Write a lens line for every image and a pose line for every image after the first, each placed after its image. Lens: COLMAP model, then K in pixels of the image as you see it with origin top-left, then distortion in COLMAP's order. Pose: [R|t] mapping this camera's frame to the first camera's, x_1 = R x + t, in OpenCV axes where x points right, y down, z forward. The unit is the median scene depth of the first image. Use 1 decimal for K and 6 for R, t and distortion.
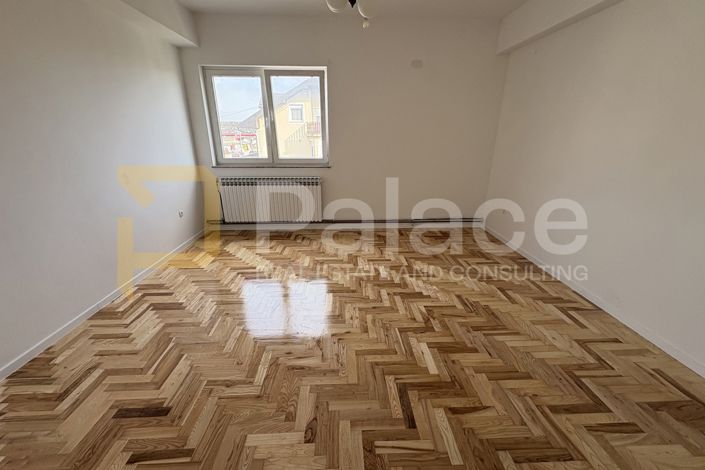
lens RADIAL K [[280.2, 0, 352.2], [0, 280.2, 234.6], [0, 0, 1]] dist [-0.002961, 0.000161]
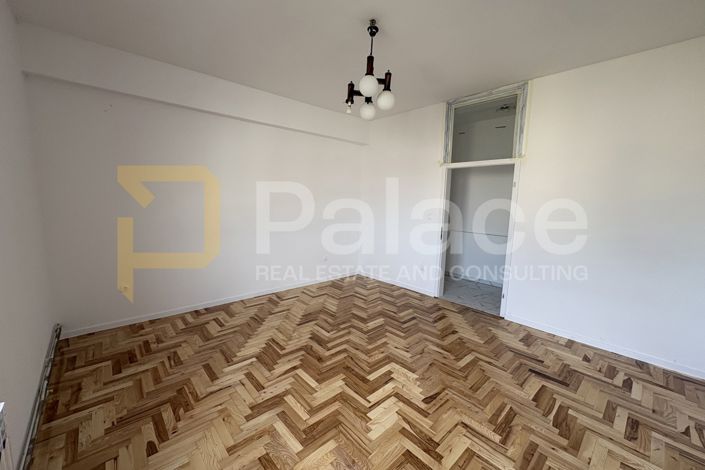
lens RADIAL K [[280.2, 0, 352.4], [0, 280.2, 233.8], [0, 0, 1]] dist [-0.002961, 0.000161]
pose [[-0.641646, -0.115578, 0.758243, -0.711084], [0.232464, 0.912779, 0.335851, -0.544890], [-0.730925, 0.391762, -0.558813, 1.468572]]
